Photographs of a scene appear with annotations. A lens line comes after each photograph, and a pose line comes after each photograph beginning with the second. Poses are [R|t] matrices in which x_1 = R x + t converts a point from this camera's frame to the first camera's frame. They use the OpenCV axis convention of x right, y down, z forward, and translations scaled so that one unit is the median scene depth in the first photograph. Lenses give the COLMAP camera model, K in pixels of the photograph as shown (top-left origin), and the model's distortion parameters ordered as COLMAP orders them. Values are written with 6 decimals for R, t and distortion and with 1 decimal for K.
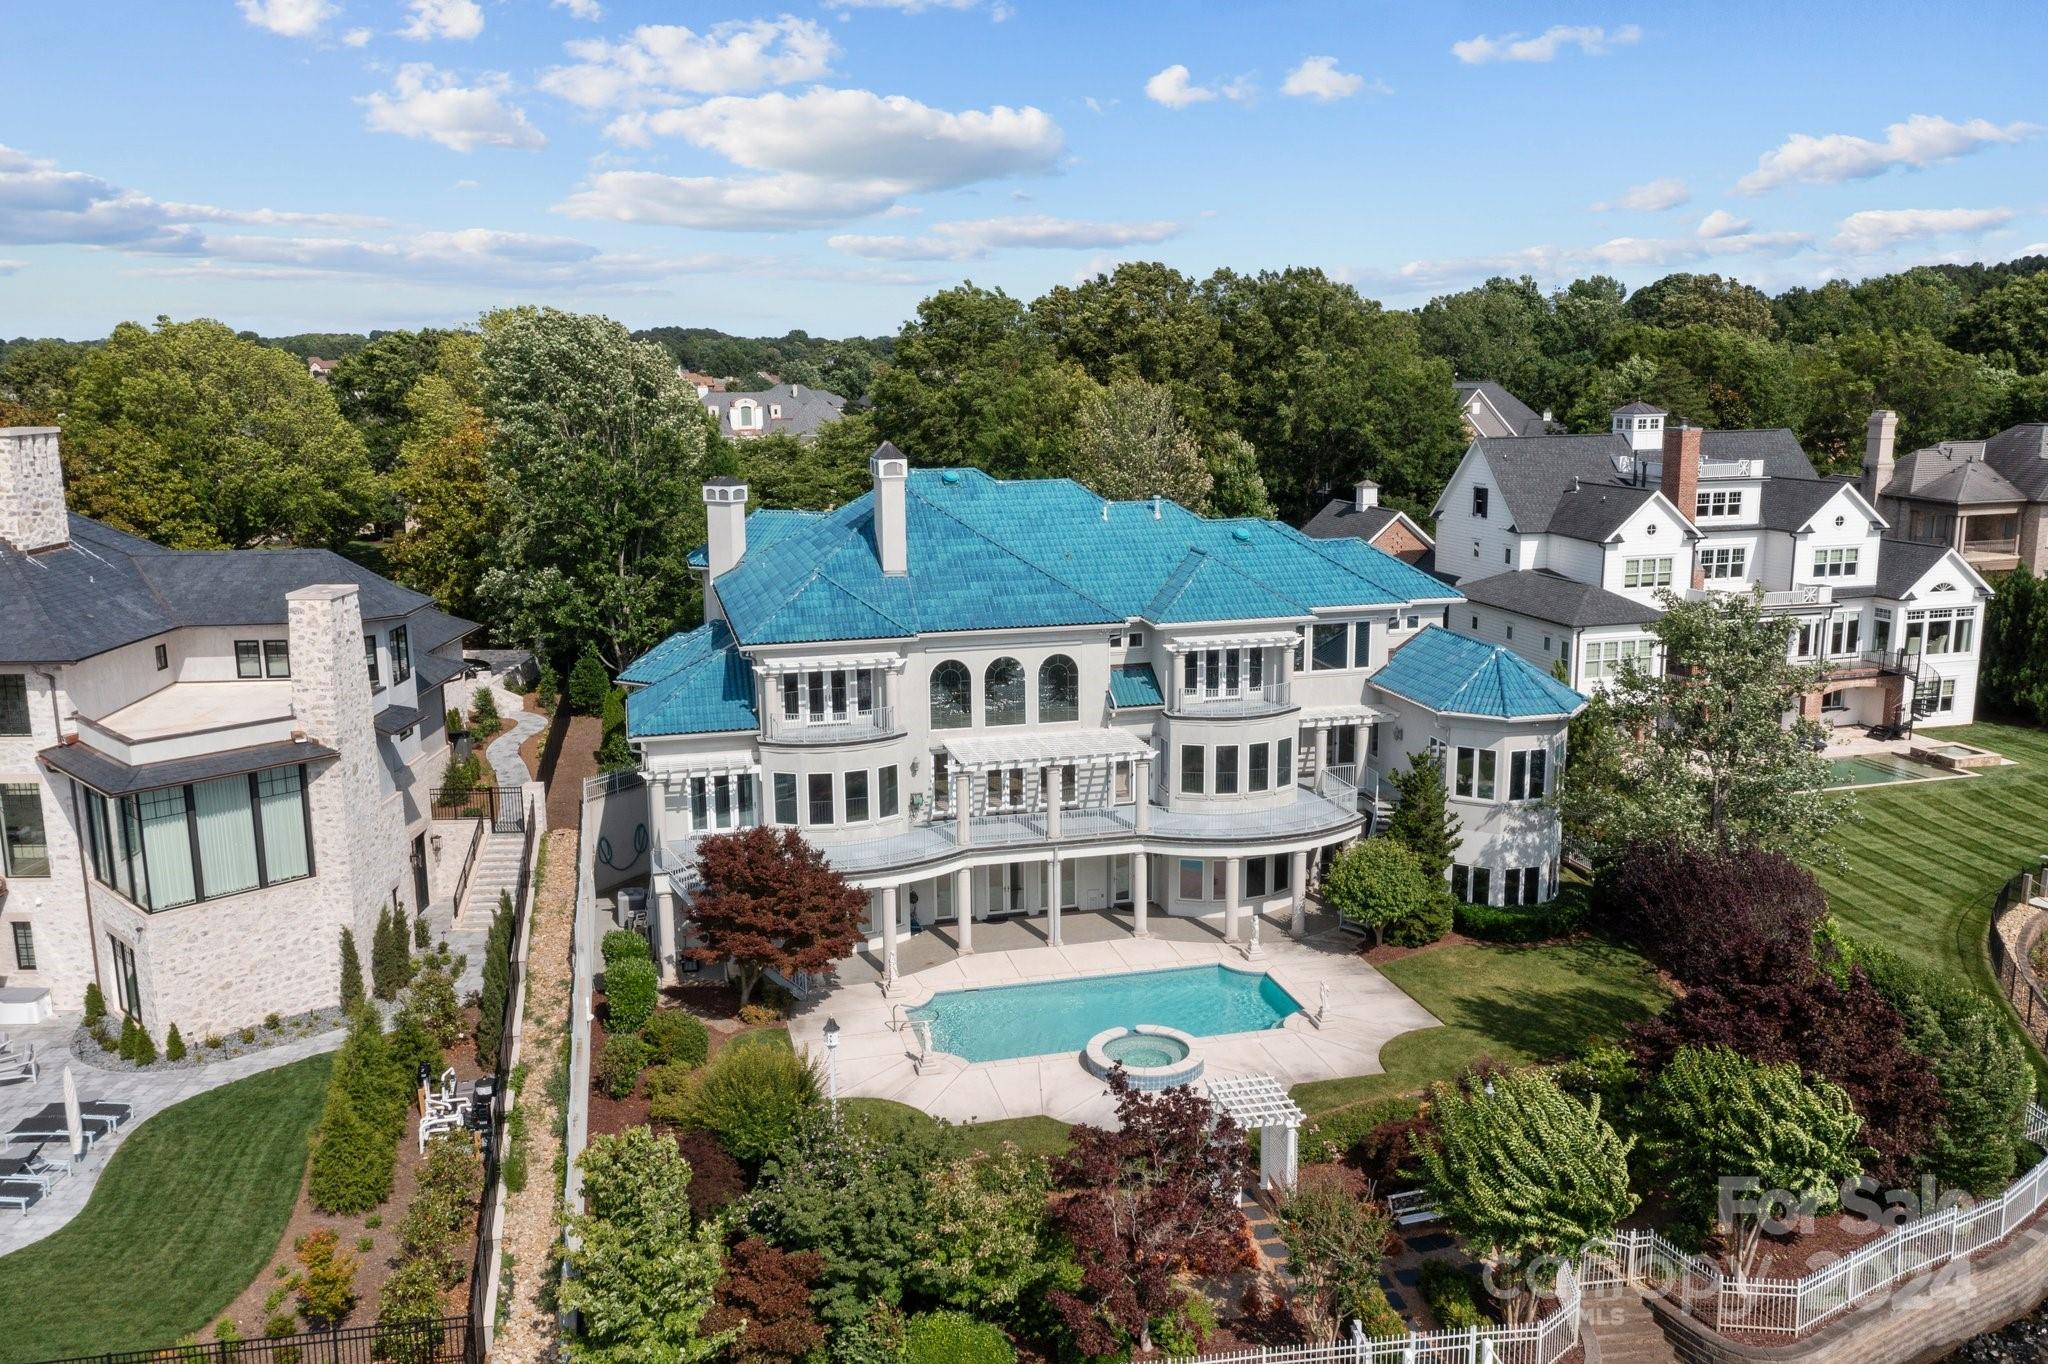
lens RADIAL K [[1637.9, 0, 1024.0], [0, 1637.9, 682.0], [0, 0, 1]] dist [-0.004667, 0.011841]
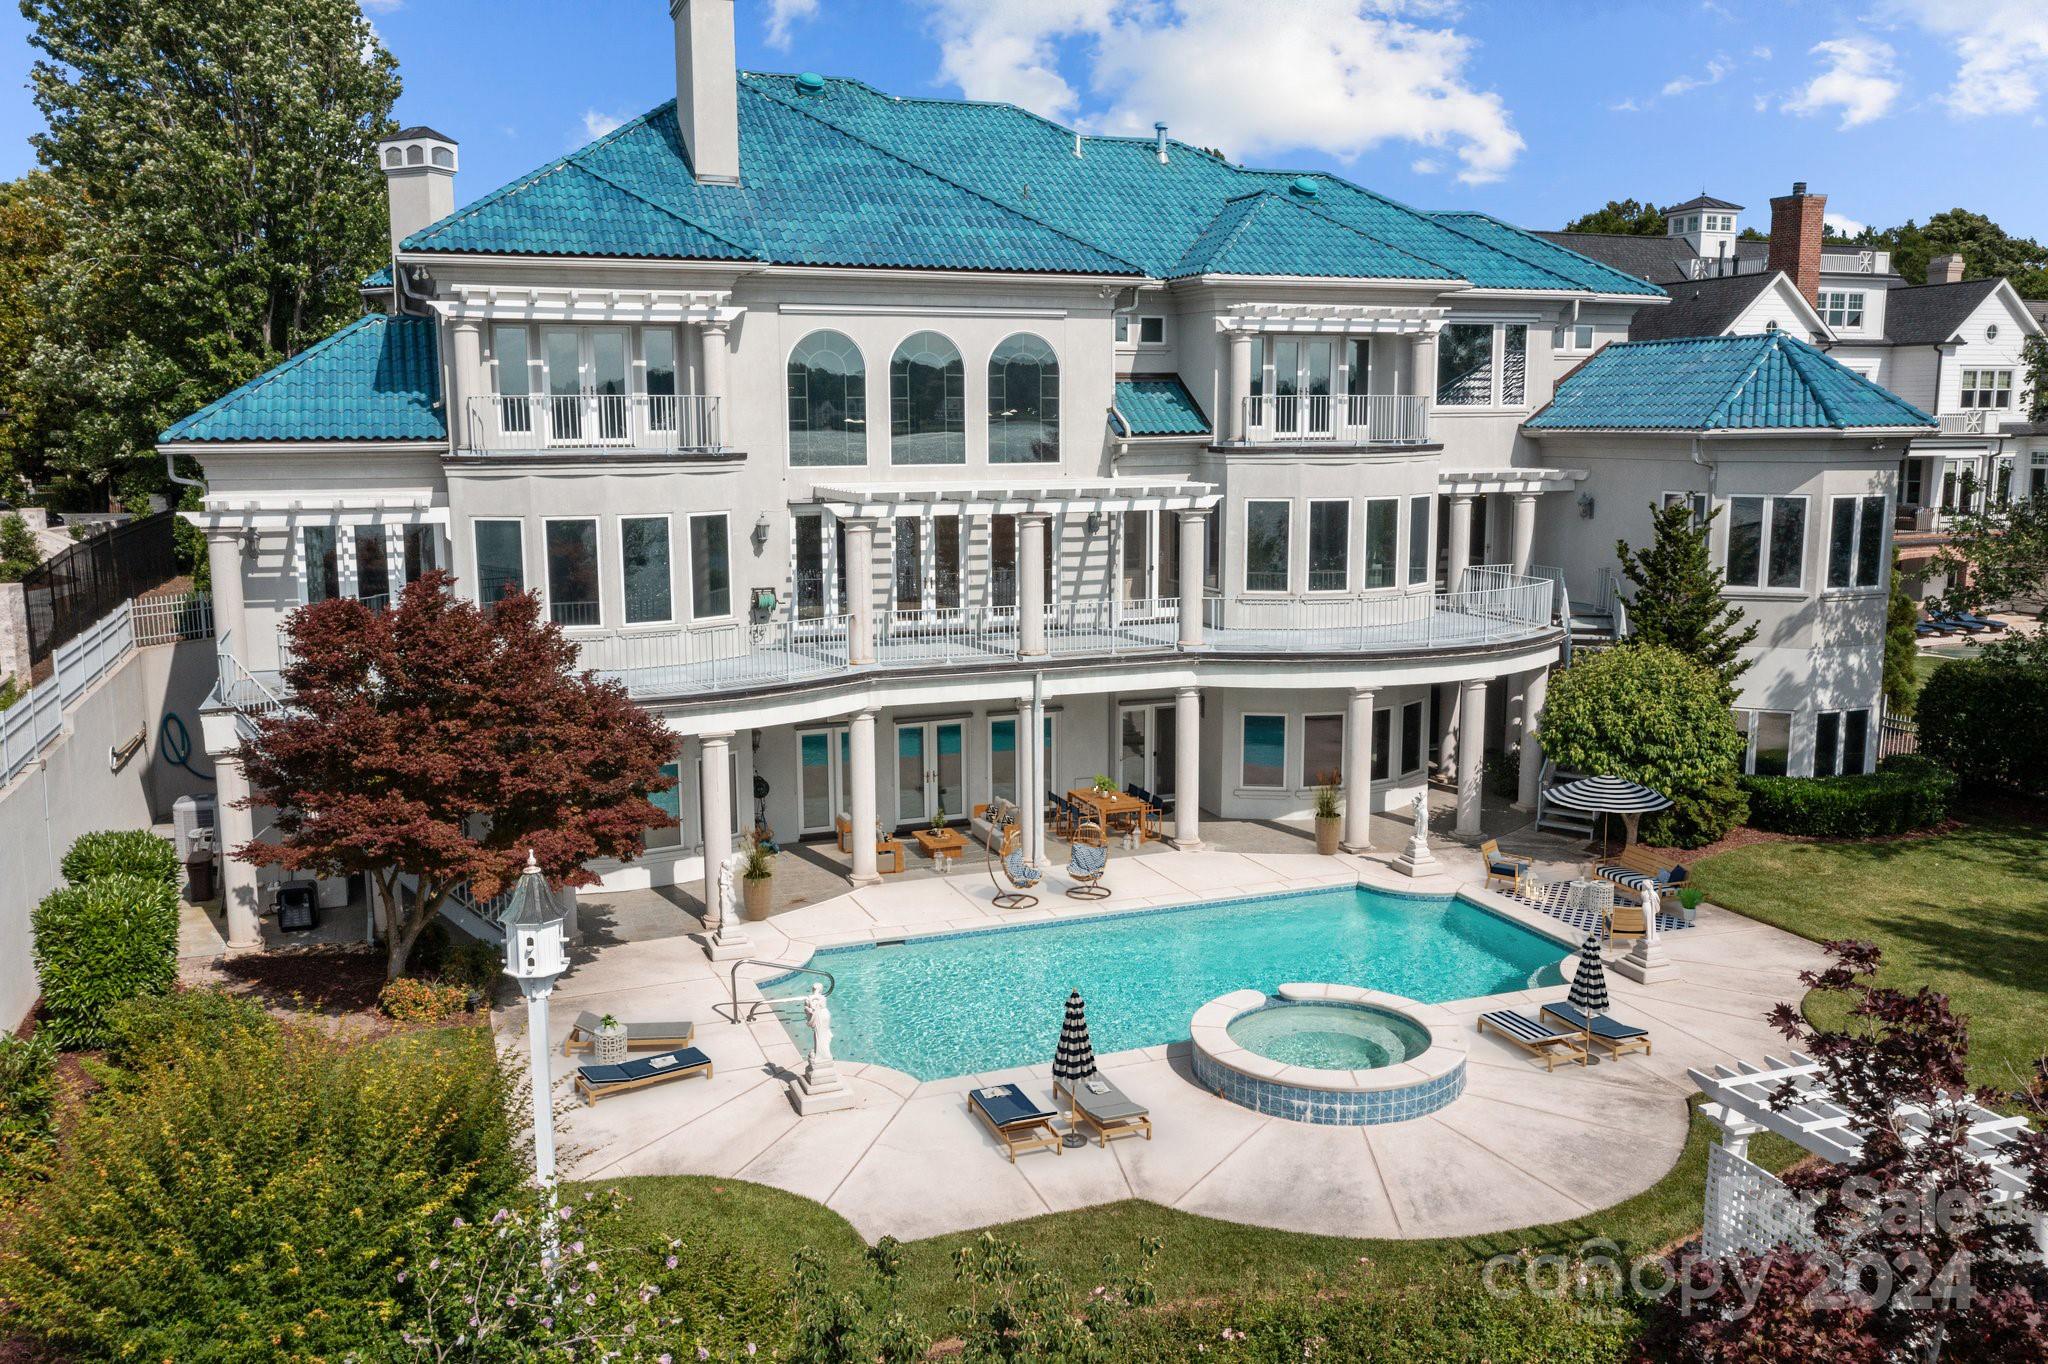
lens RADIAL K [[1647.9, 0, 1024.0], [0, 1647.9, 682.0], [0, 0, 1]] dist [0.002863, 0.010888]
pose [[0.993115, -0.014098, 0.116289, -0.044282], [0.018152, 0.999261, -0.033872, 0.117128], [-0.115725, 0.035750, 0.992638, 0.461952]]
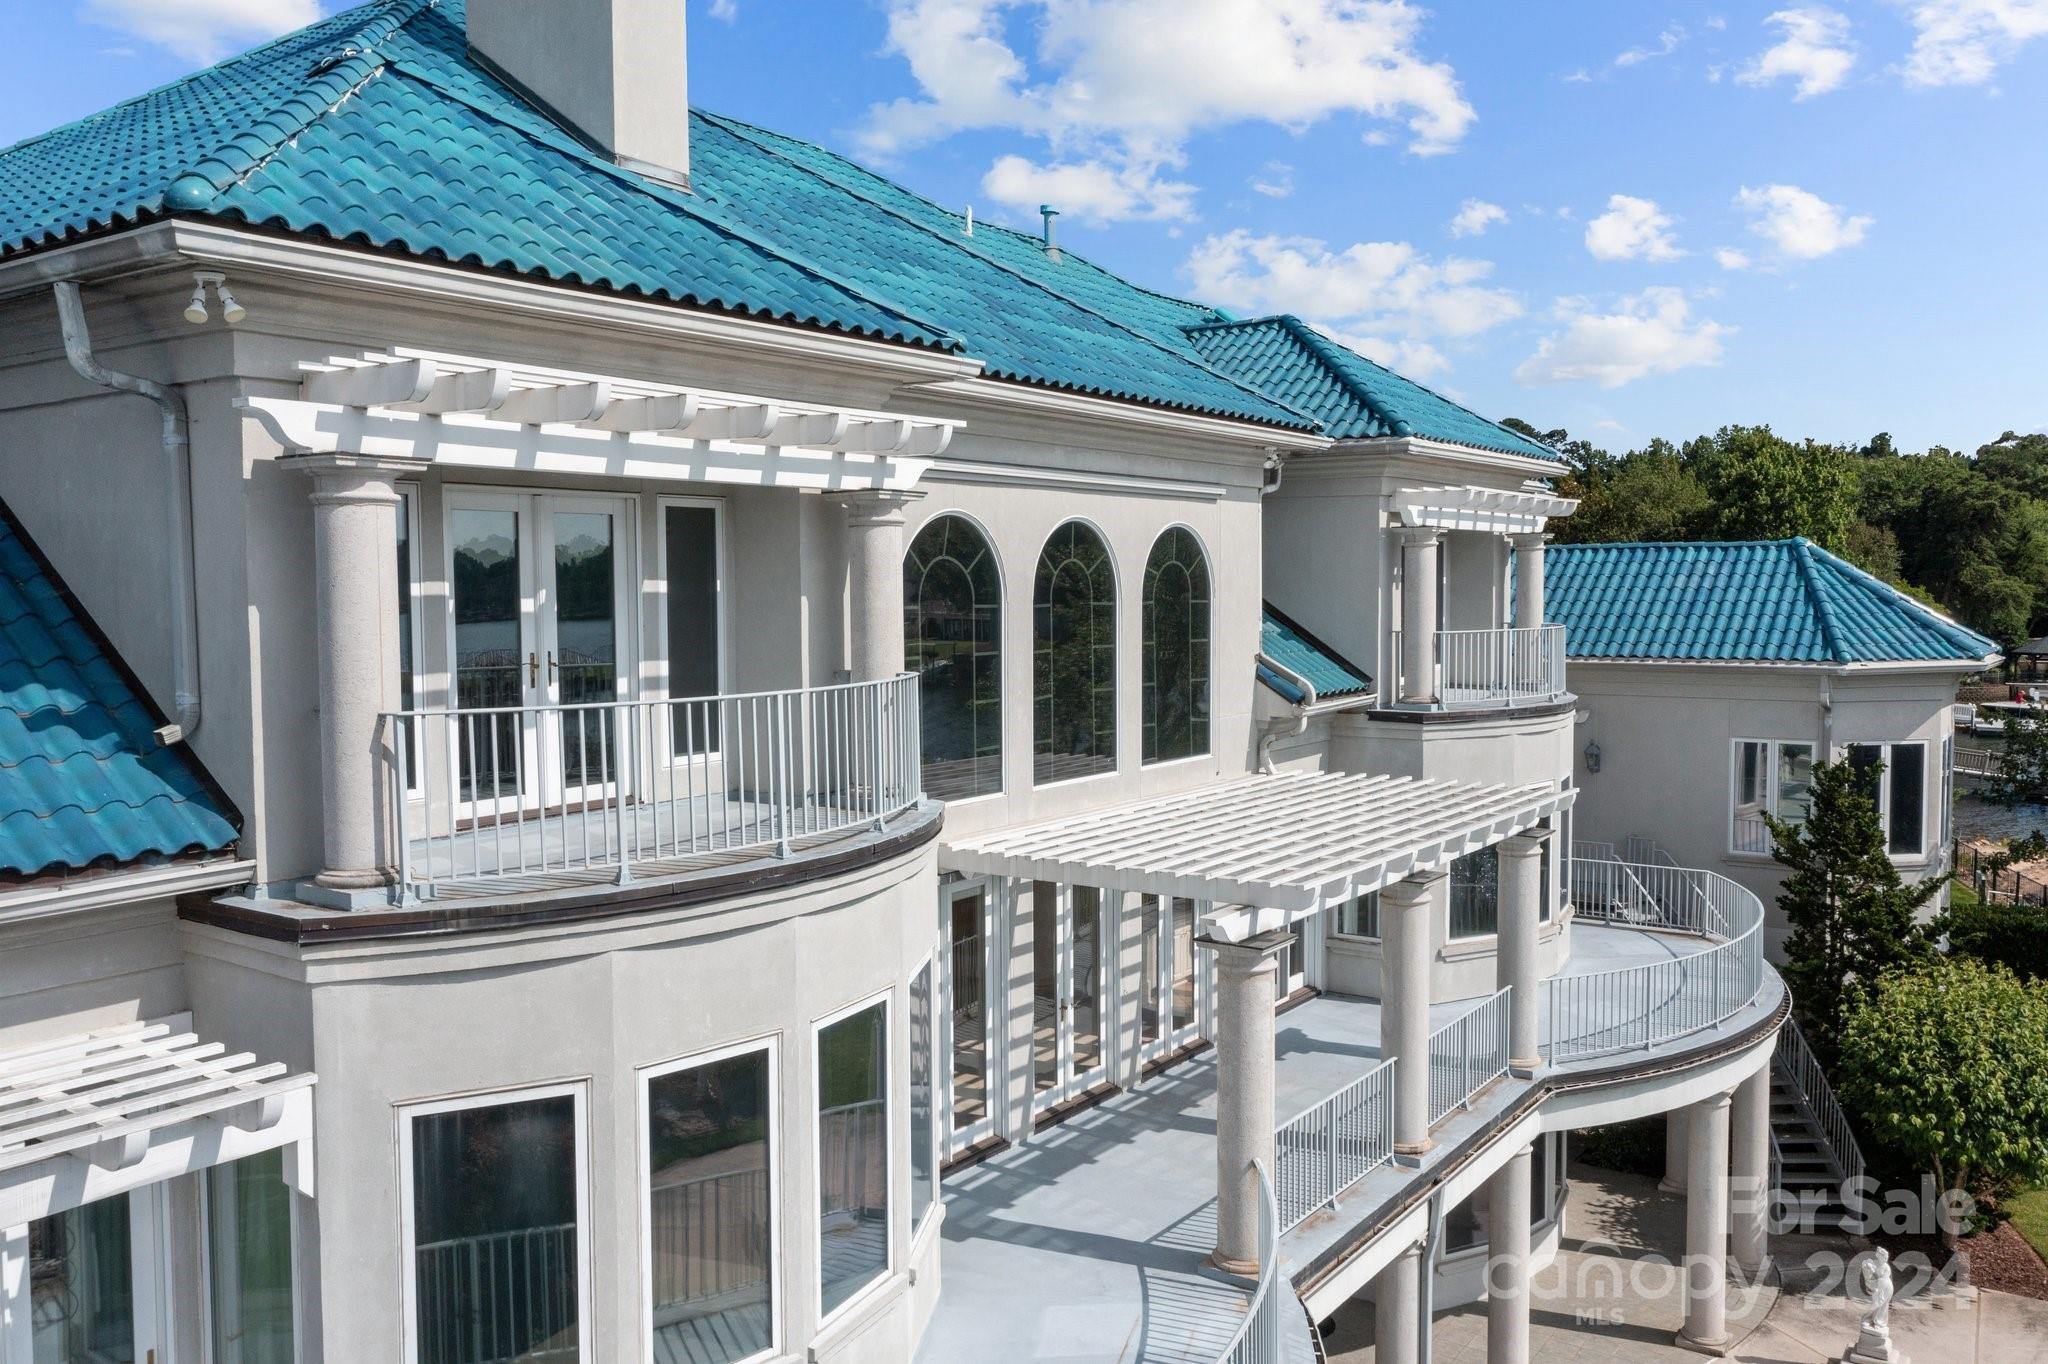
lens RADIAL K [[1617.2, 0, 1024.0], [0, 1617.2, 682.0], [0, 0, 1]] dist [0.002205, 0.008097]
pose [[0.755828, -0.036621, 0.653745, -0.194358], [0.128254, 0.987374, -0.092971, 0.035222], [-0.642086, 0.154116, 0.750982, 0.799524]]
